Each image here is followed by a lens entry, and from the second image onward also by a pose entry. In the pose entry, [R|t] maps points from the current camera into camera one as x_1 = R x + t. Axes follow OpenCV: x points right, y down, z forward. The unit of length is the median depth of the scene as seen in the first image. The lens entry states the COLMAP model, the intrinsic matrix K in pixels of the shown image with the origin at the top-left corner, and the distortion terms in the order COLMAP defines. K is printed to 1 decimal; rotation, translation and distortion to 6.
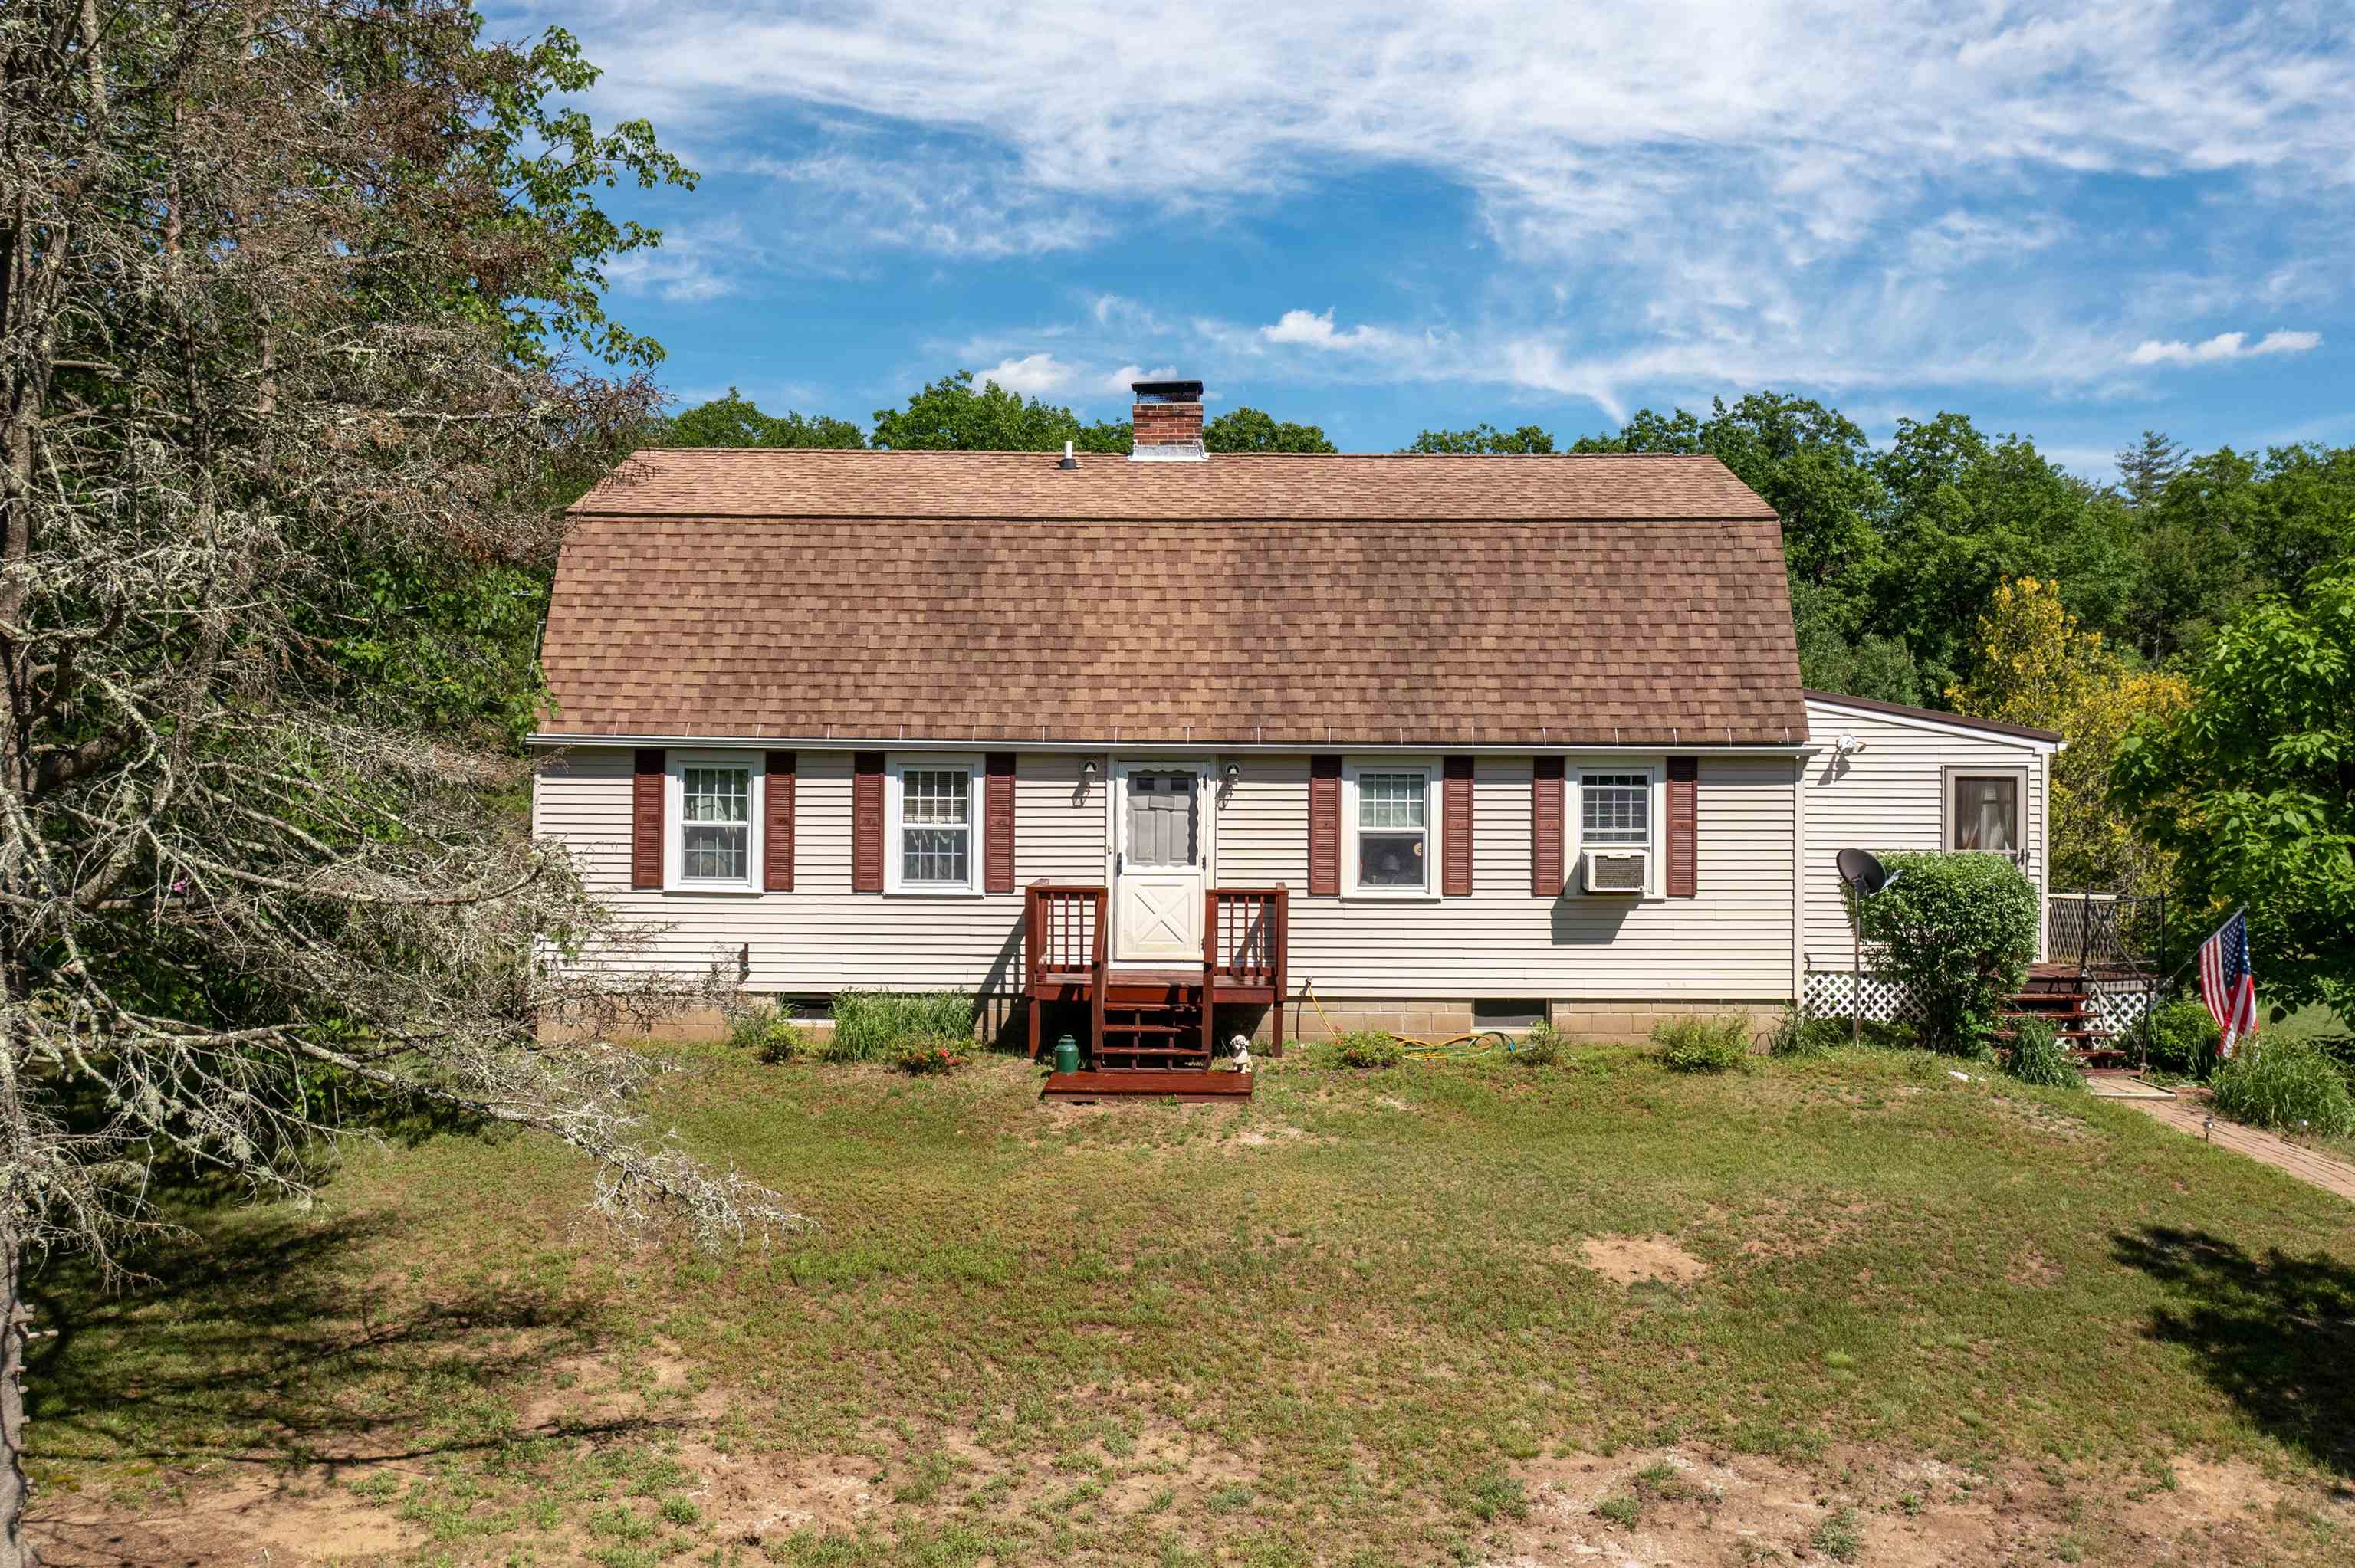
lens RADIAL K [[1856.5, 0, 1125.0], [0, 1856.5, 762.6], [0, 0, 1]] dist [-0.003158, 0.002807]
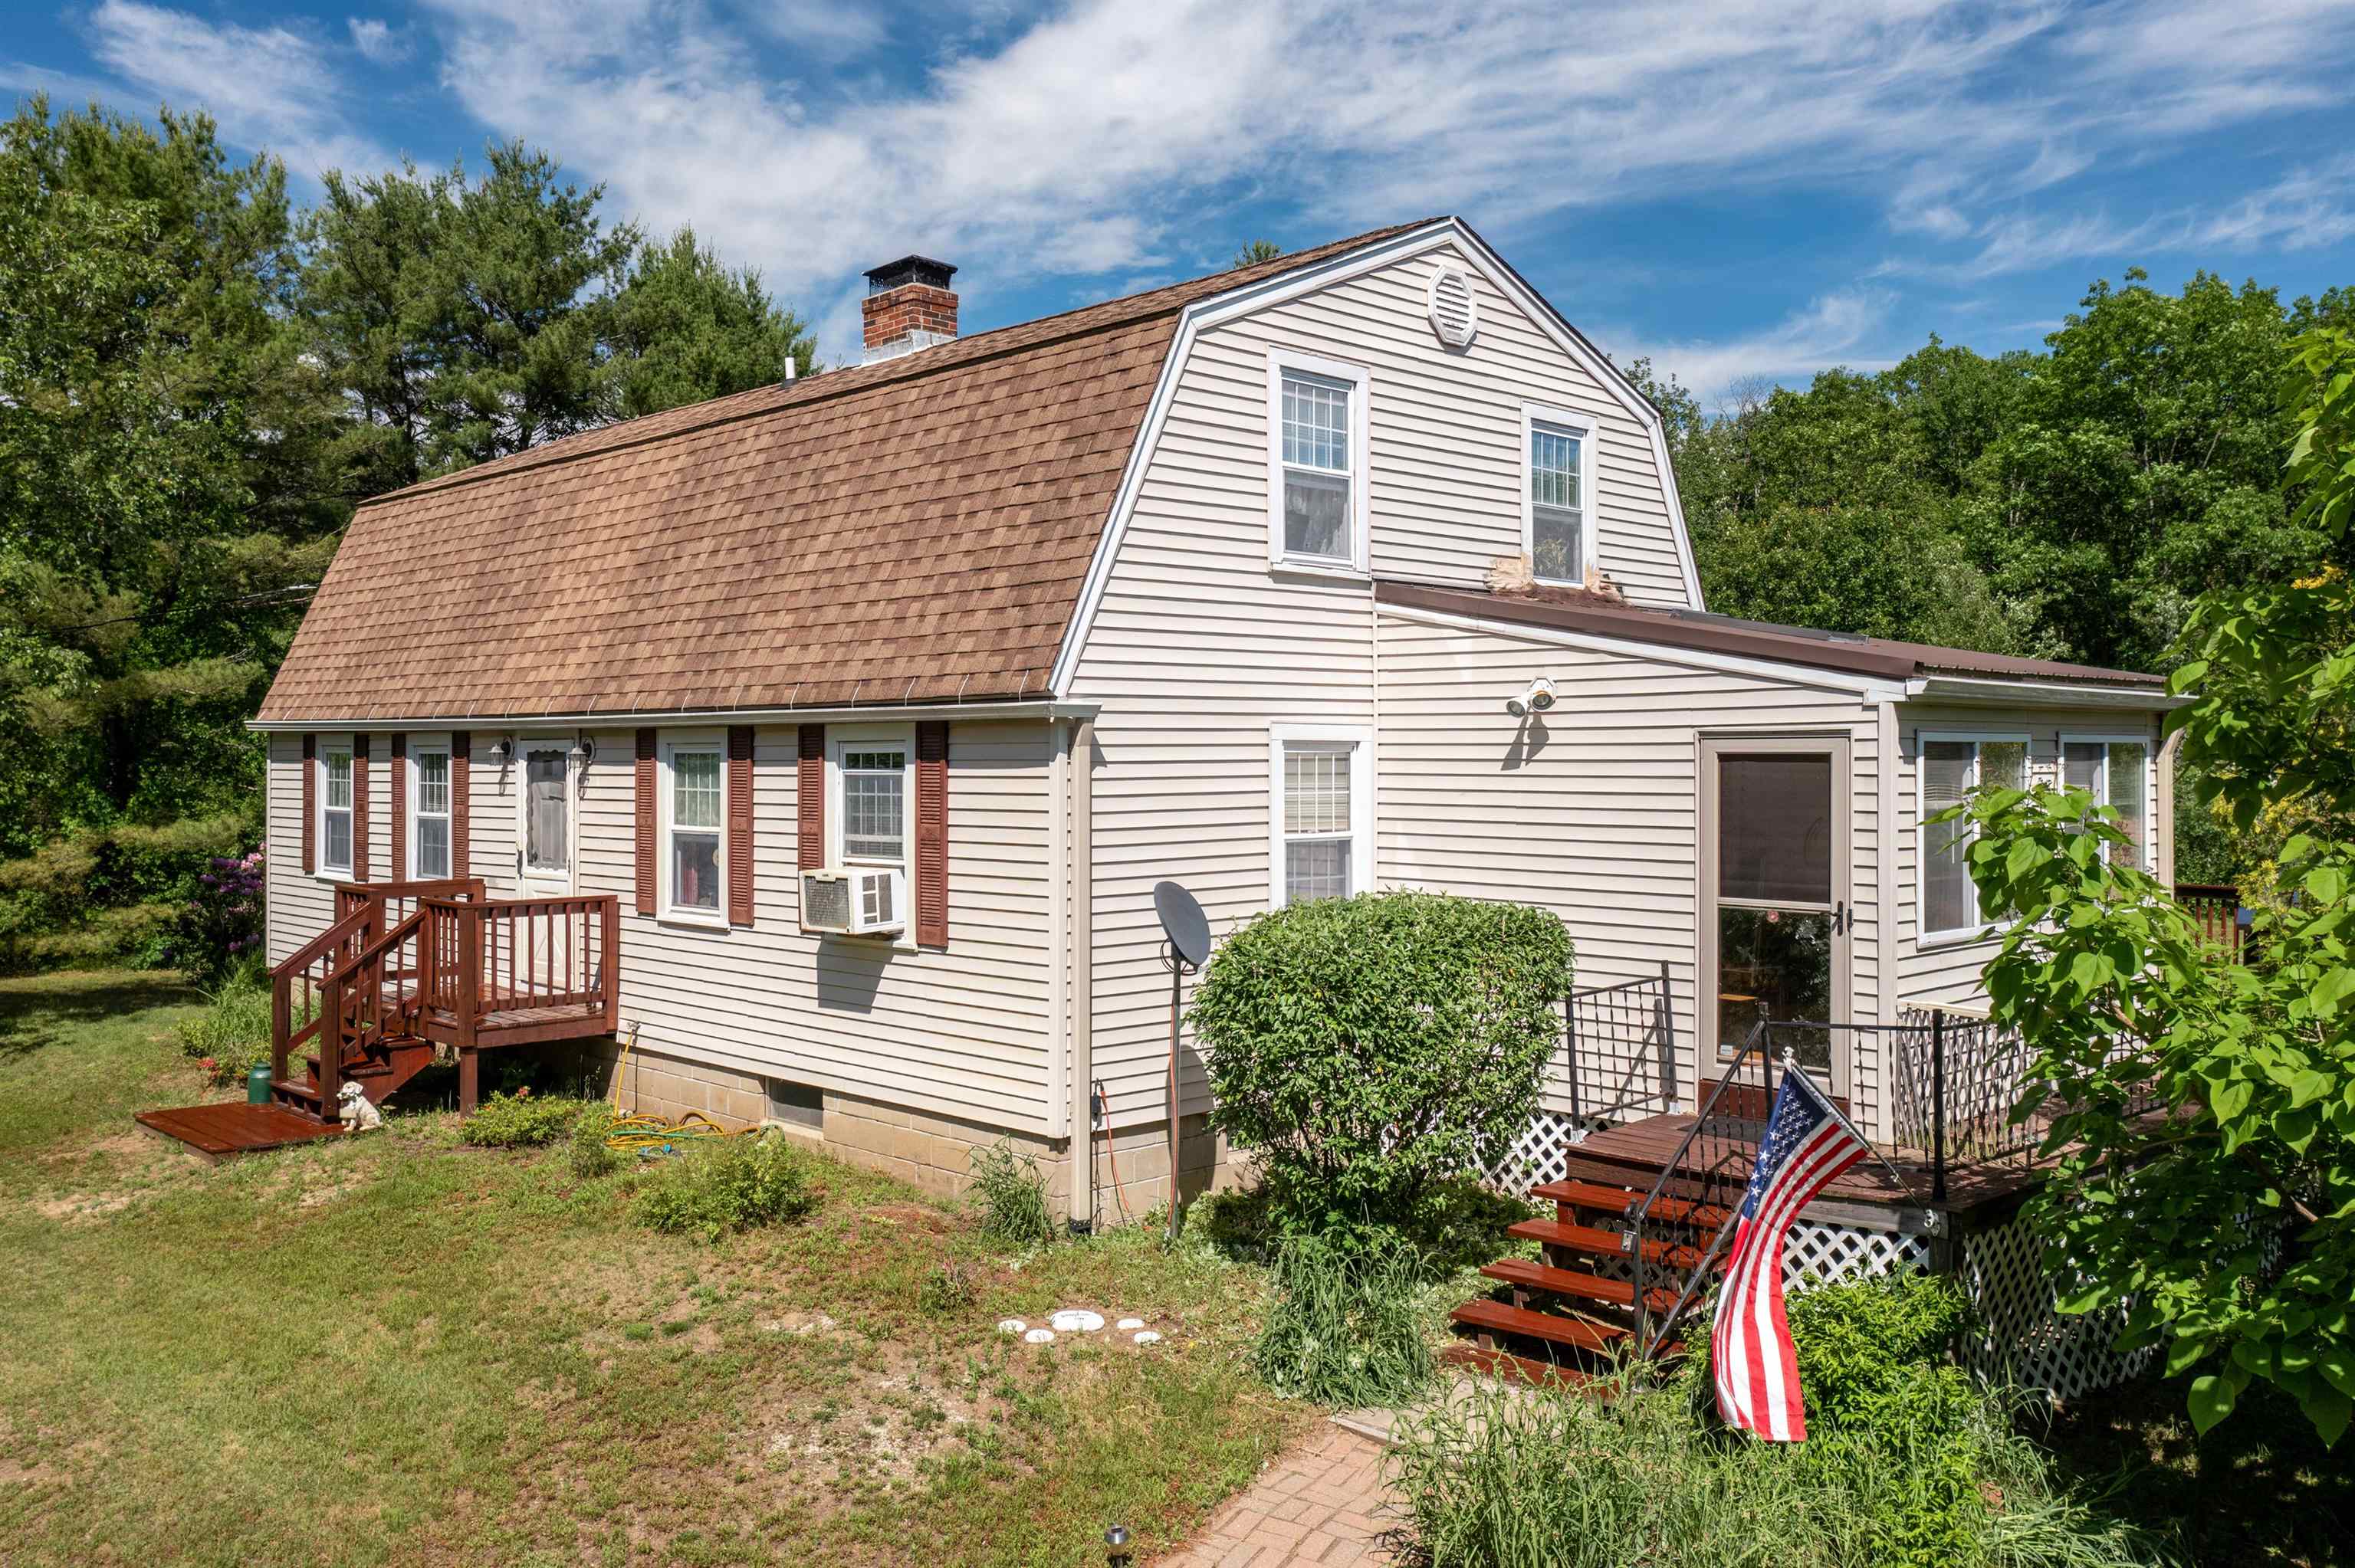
lens RADIAL K [[1856.5, 0, 1183.2], [0, 1856.5, 780.5], [0, 0, 1]] dist [-0.003158, 0.002807]
pose [[0.728355, 0.002808, -0.685195, 0.781706], [0.004538, 0.999950, 0.008922, 0.011181], [0.685185, -0.009608, 0.728305, 0.602235]]
